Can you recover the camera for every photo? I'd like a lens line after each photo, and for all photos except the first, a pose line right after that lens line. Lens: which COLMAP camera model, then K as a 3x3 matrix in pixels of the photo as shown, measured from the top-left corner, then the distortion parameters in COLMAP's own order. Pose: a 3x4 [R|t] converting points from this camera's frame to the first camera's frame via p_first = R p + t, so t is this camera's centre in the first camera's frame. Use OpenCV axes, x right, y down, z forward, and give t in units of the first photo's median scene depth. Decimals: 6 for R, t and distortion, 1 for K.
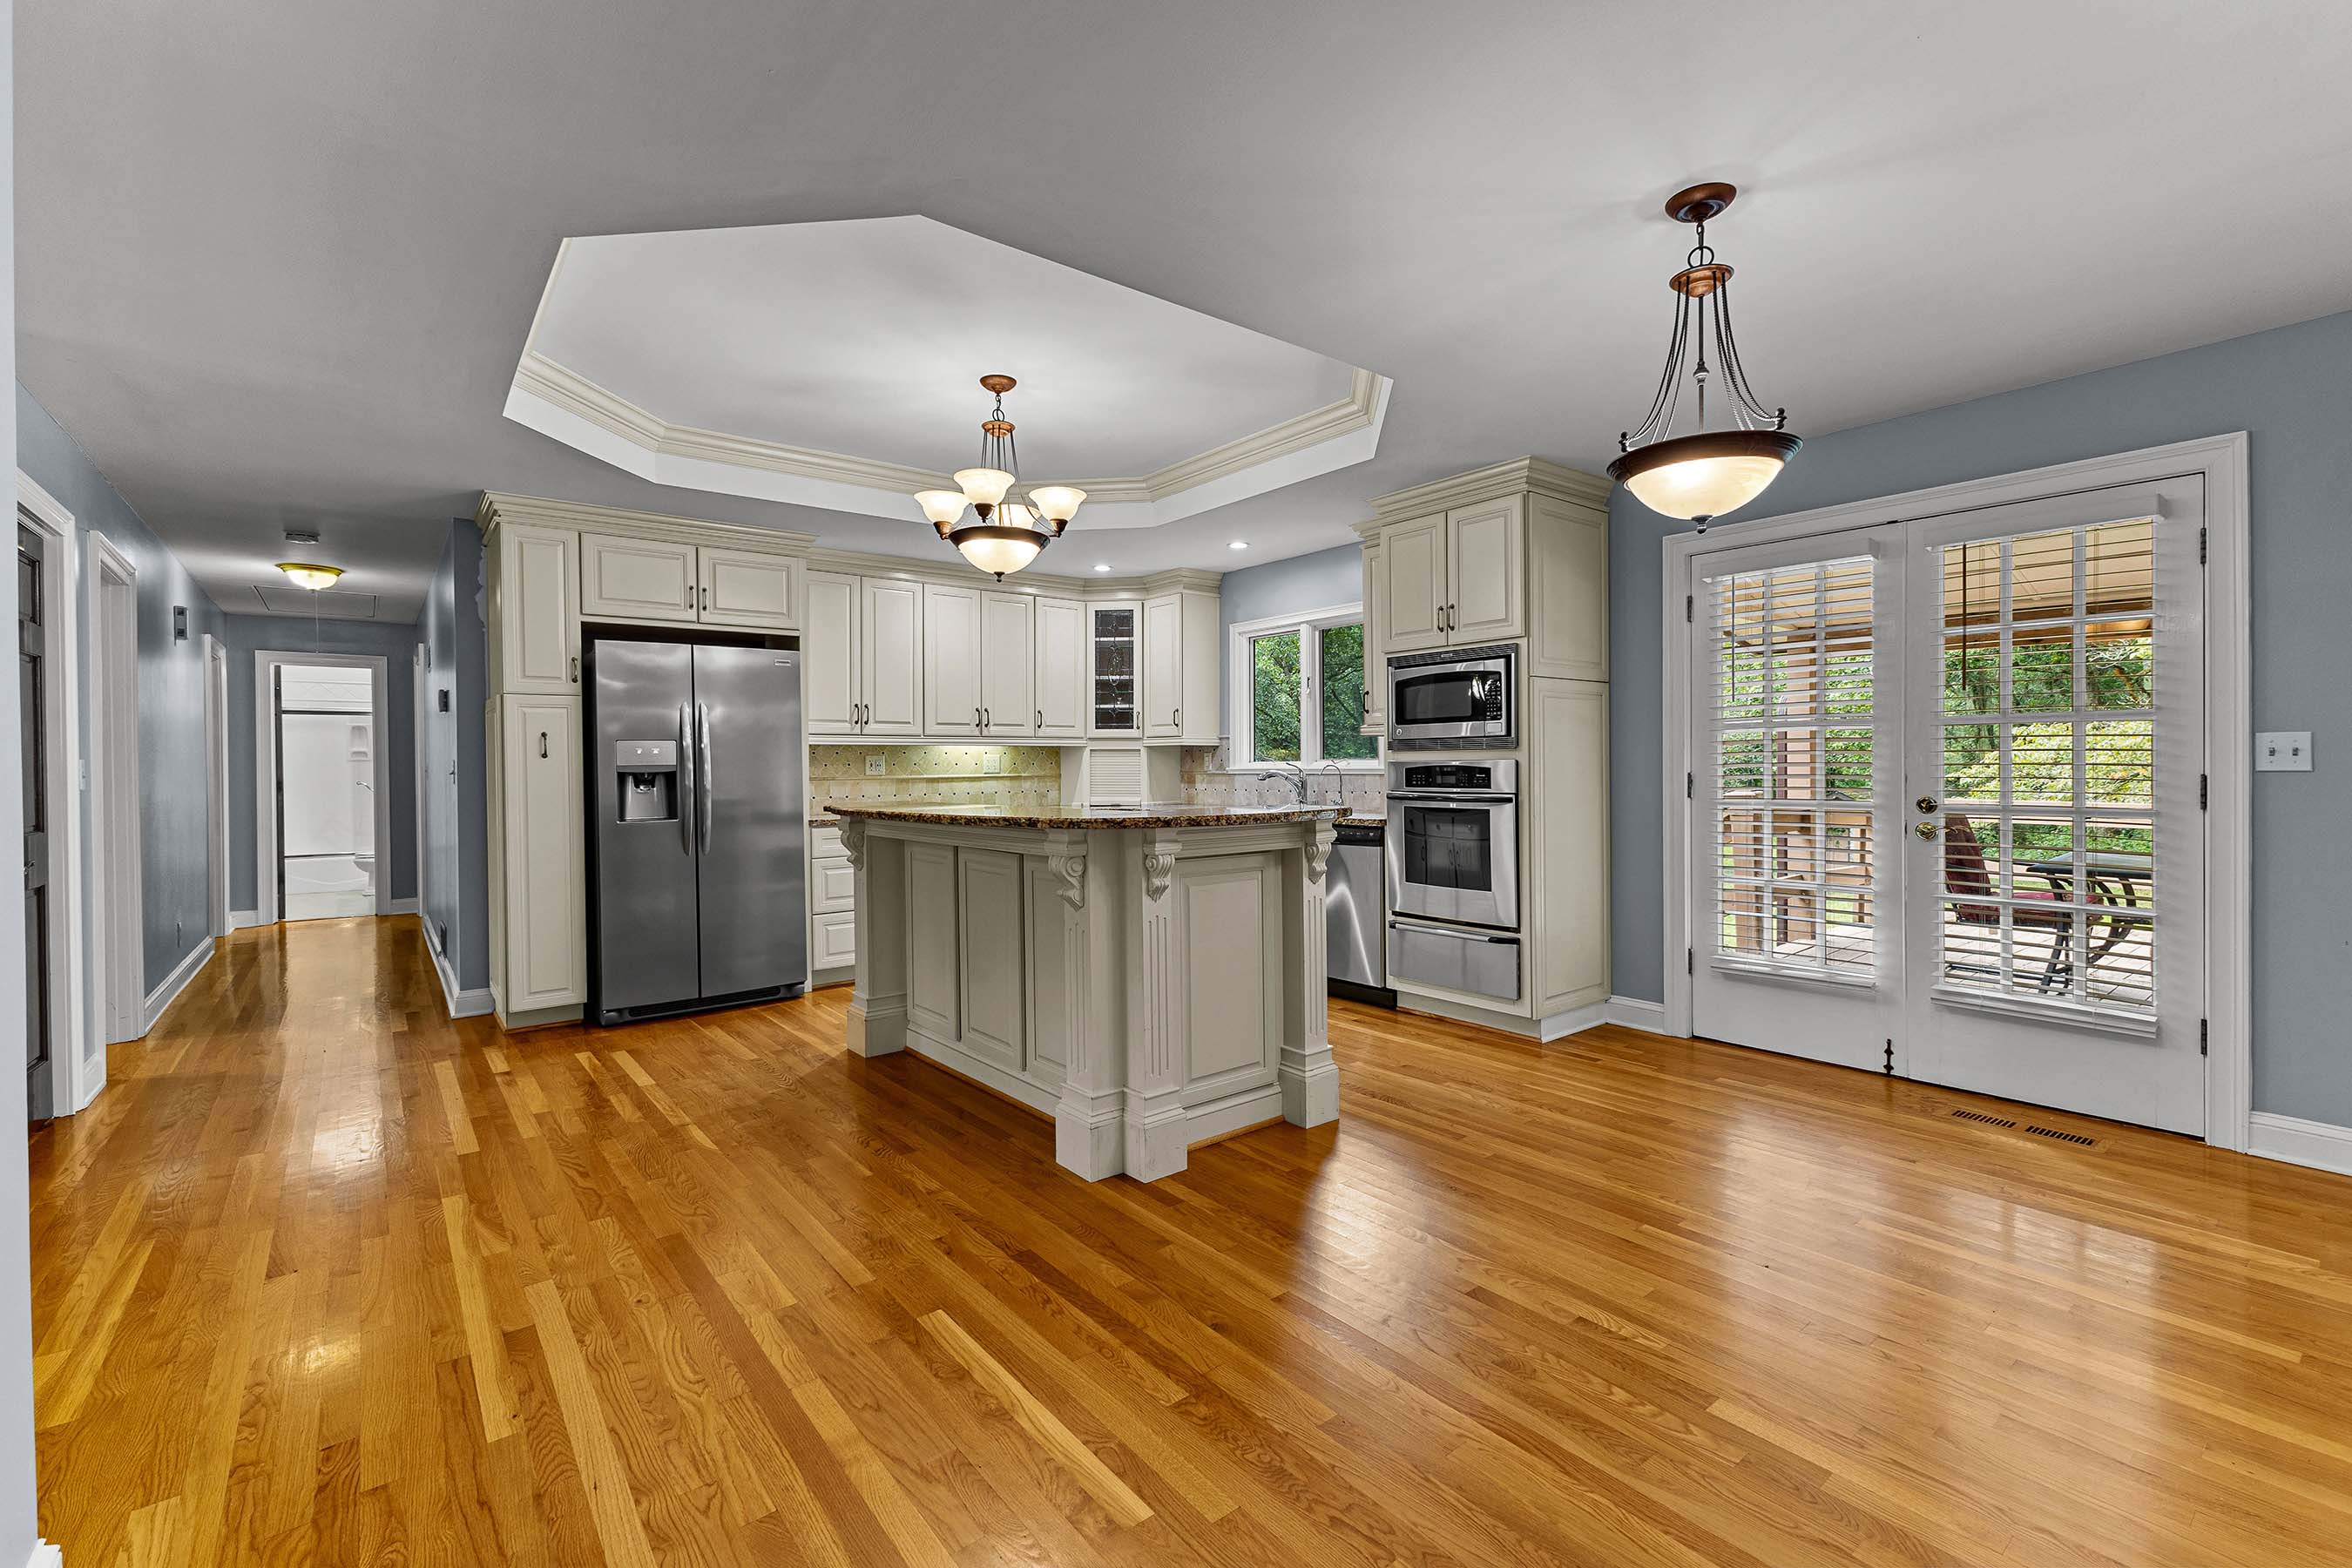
lens RADIAL K [[1012.7, 0, 1186.9], [0, 1012.7, 772.2], [0, 0, 1]] dist [0.009544, -0.000040]
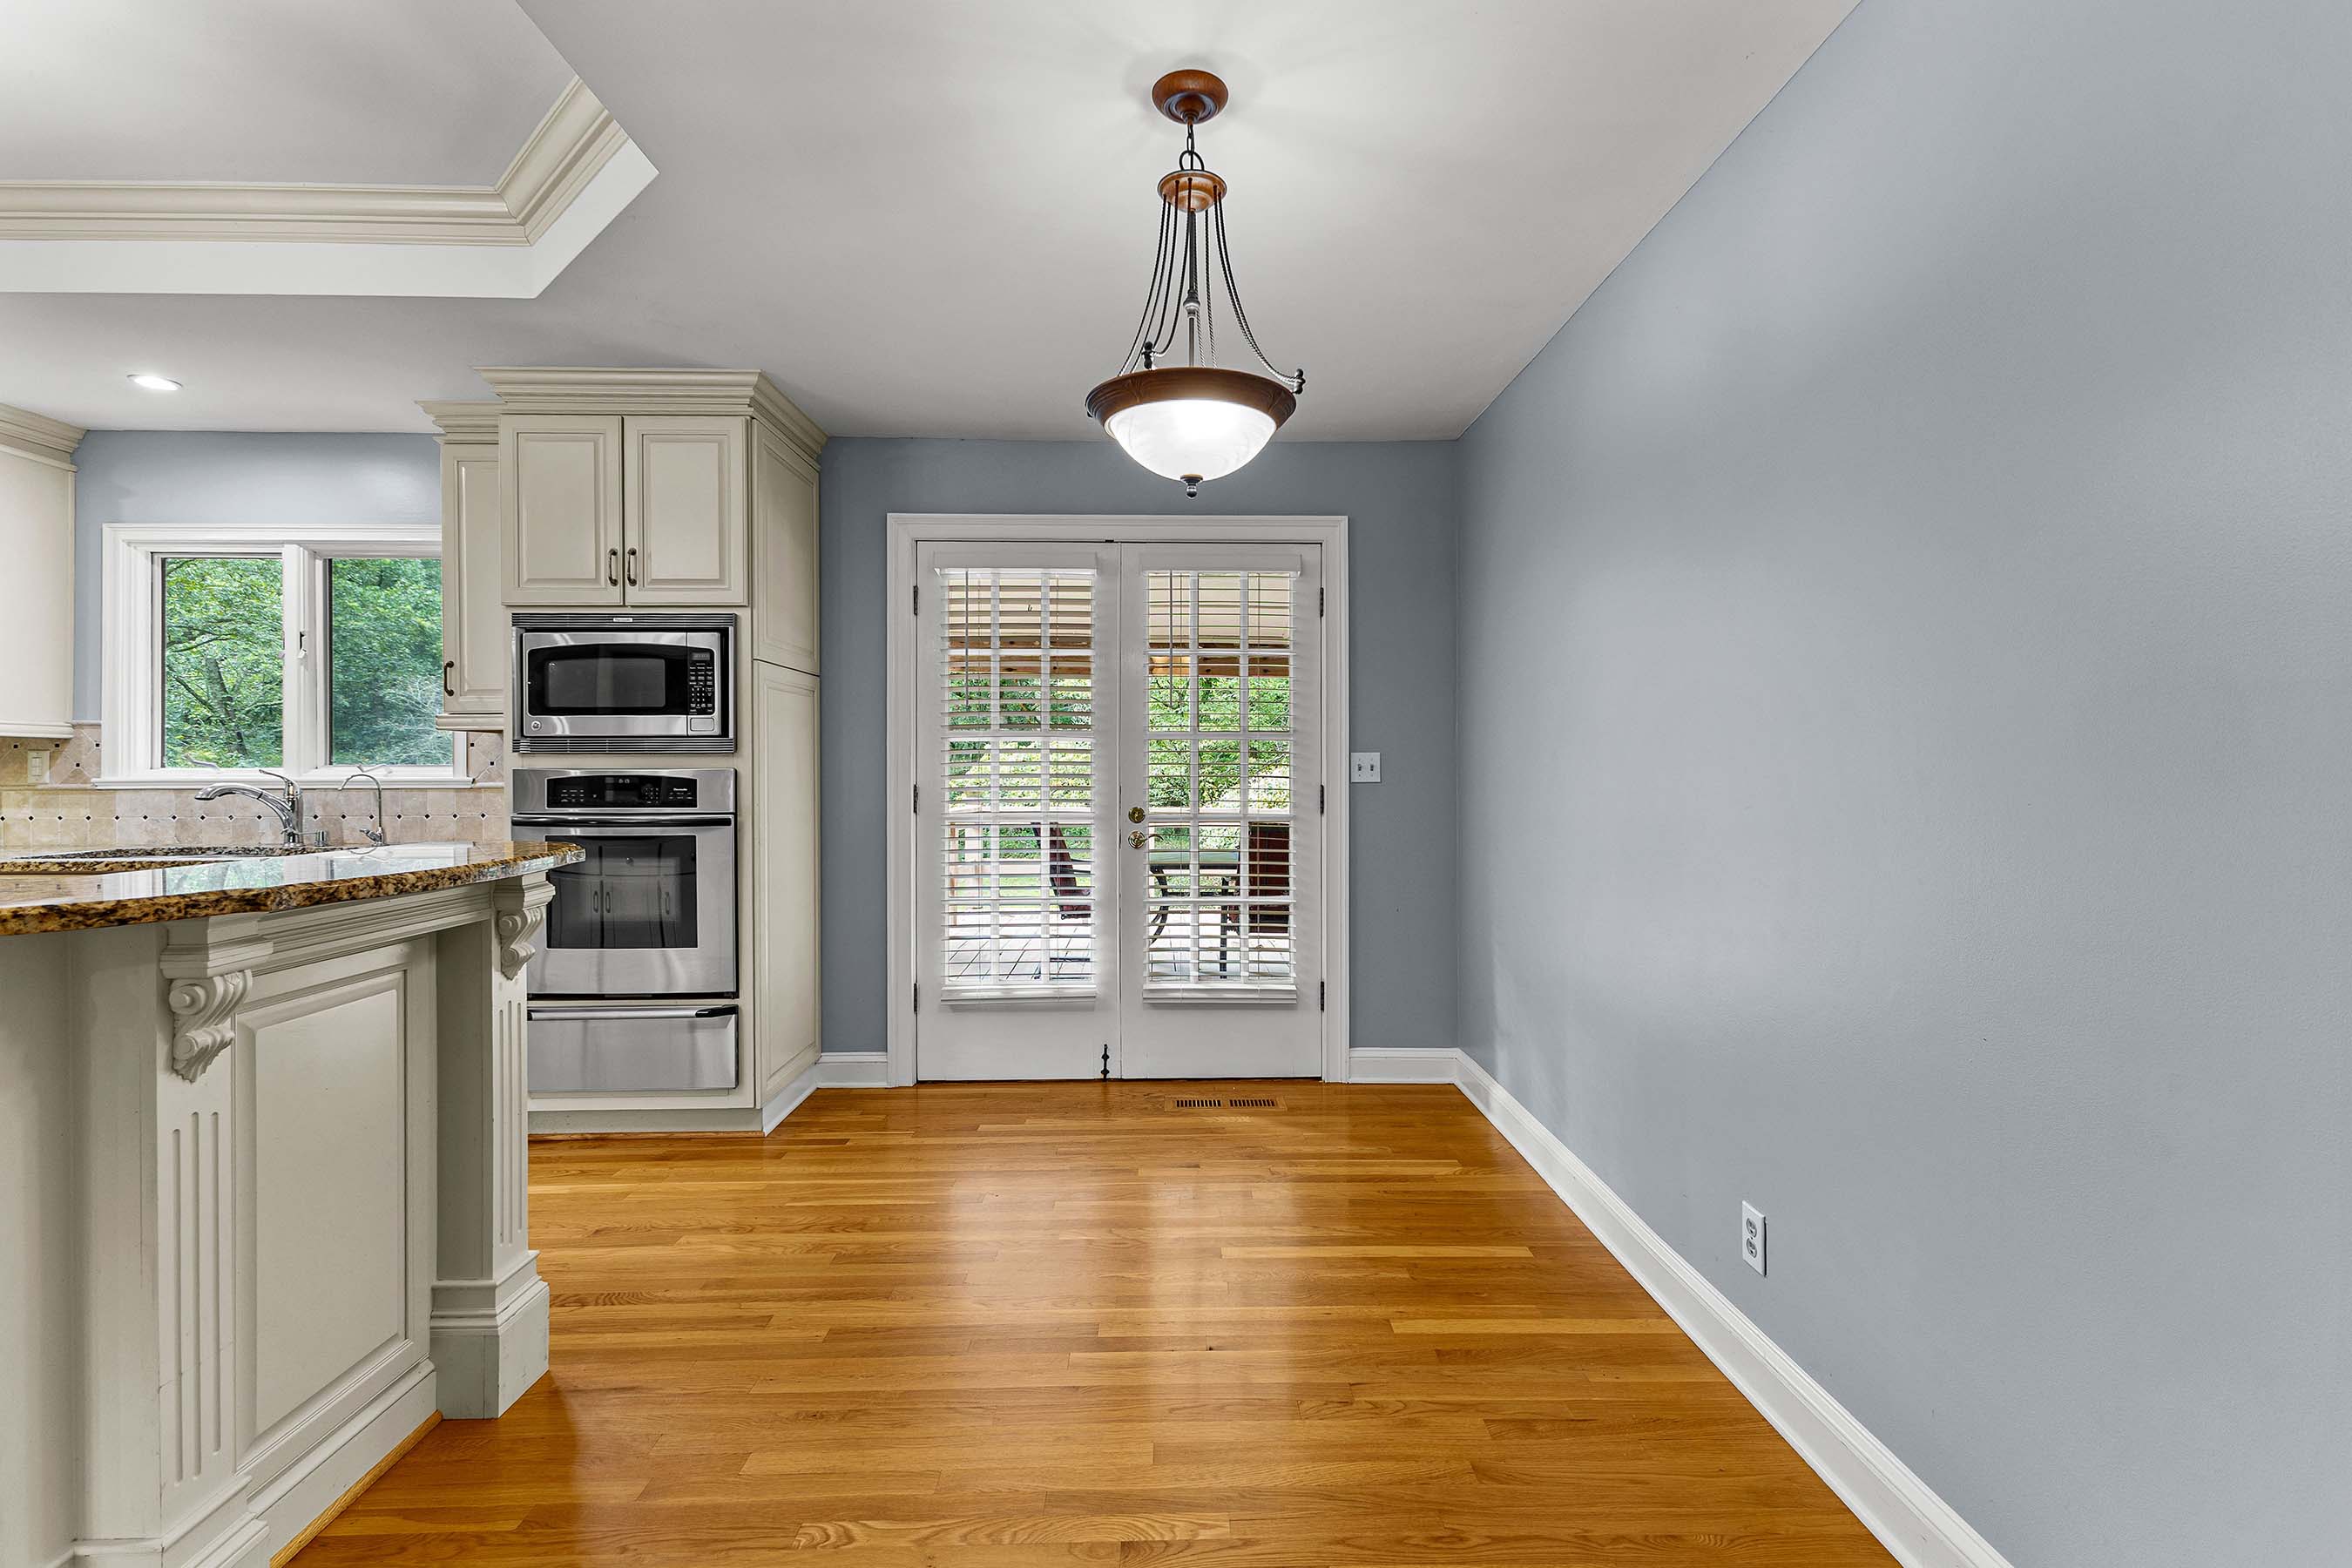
lens RADIAL K [[1053.2, 0, 1186.4], [0, 1053.2, 772.5], [0, 0, 1]] dist [0.009457, -0.000588]
pose [[0.607499, 0.005819, 0.794299, -0.092228], [0.002308, 0.999956, -0.009090, -0.001436], [-0.794317, 0.007355, 0.607459, 0.252312]]
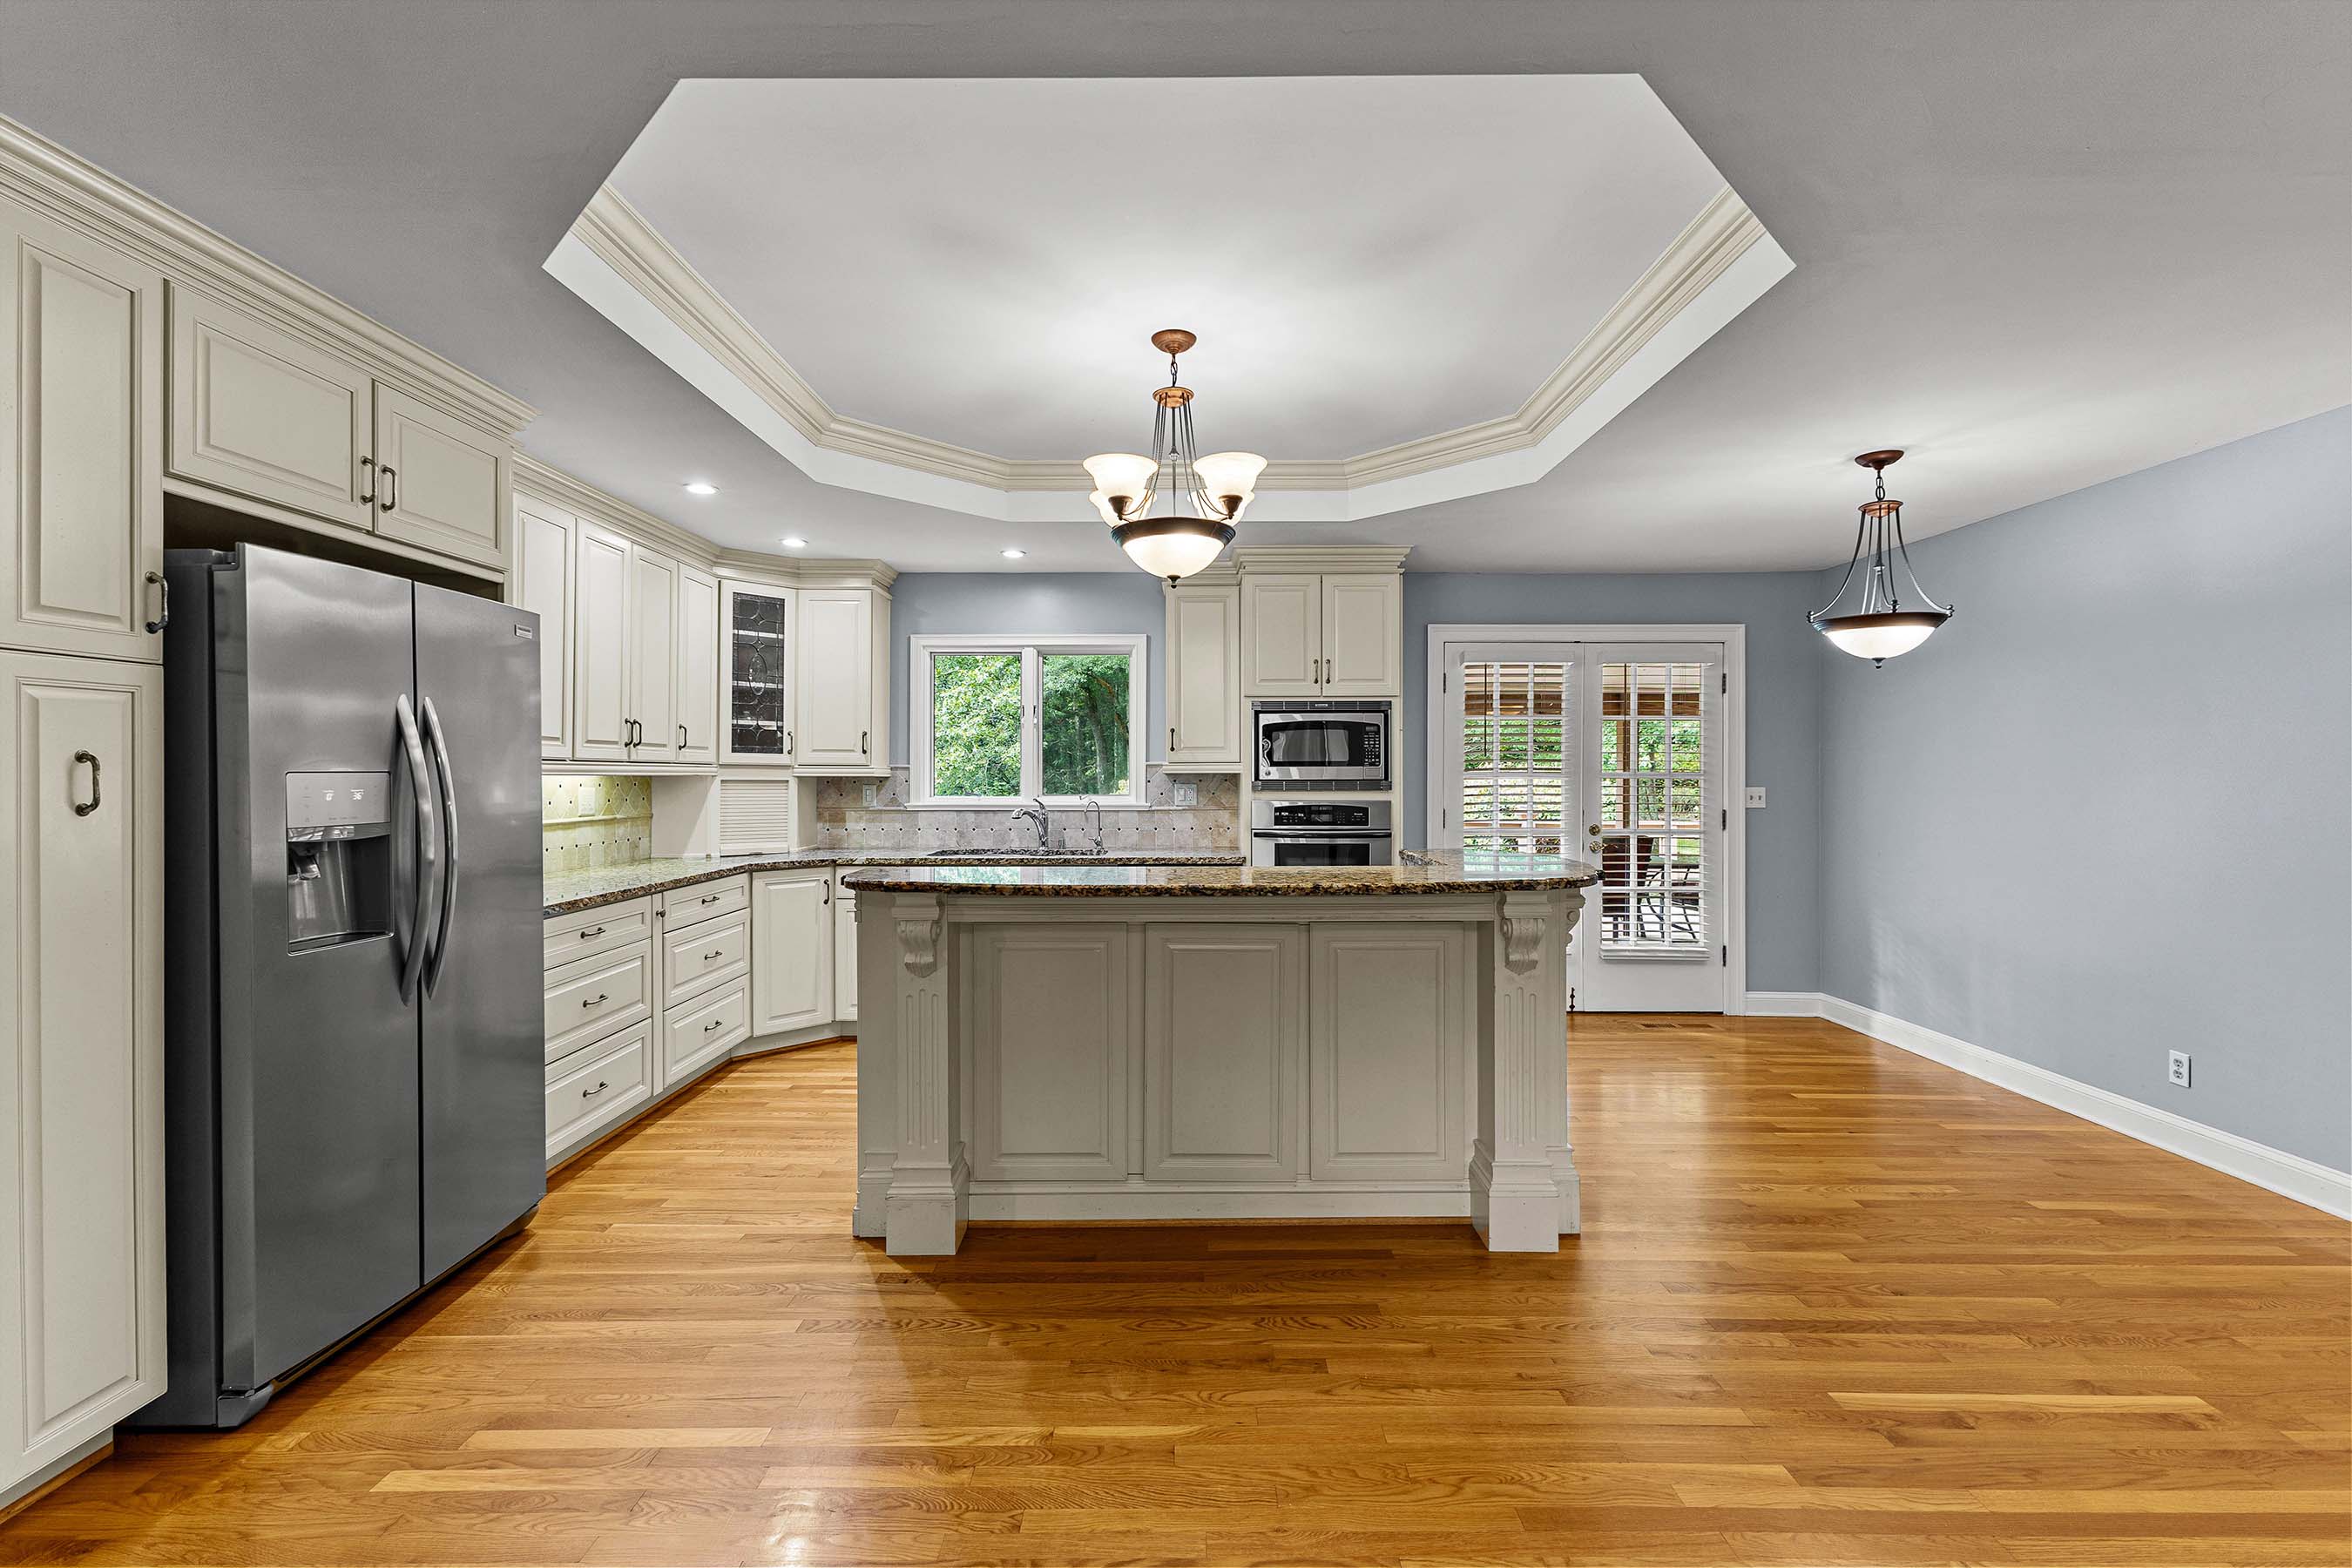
lens RADIAL K [[1011.4, 0, 1179.9], [0, 1011.4, 774.2], [0, 0, 1]] dist [0.008996, -0.000065]
pose [[0.631723, 0.010158, 0.775127, -0.721308], [0.000299, 0.999911, -0.013348, -0.026653], [-0.775194, 0.008664, 0.631664, 0.442619]]
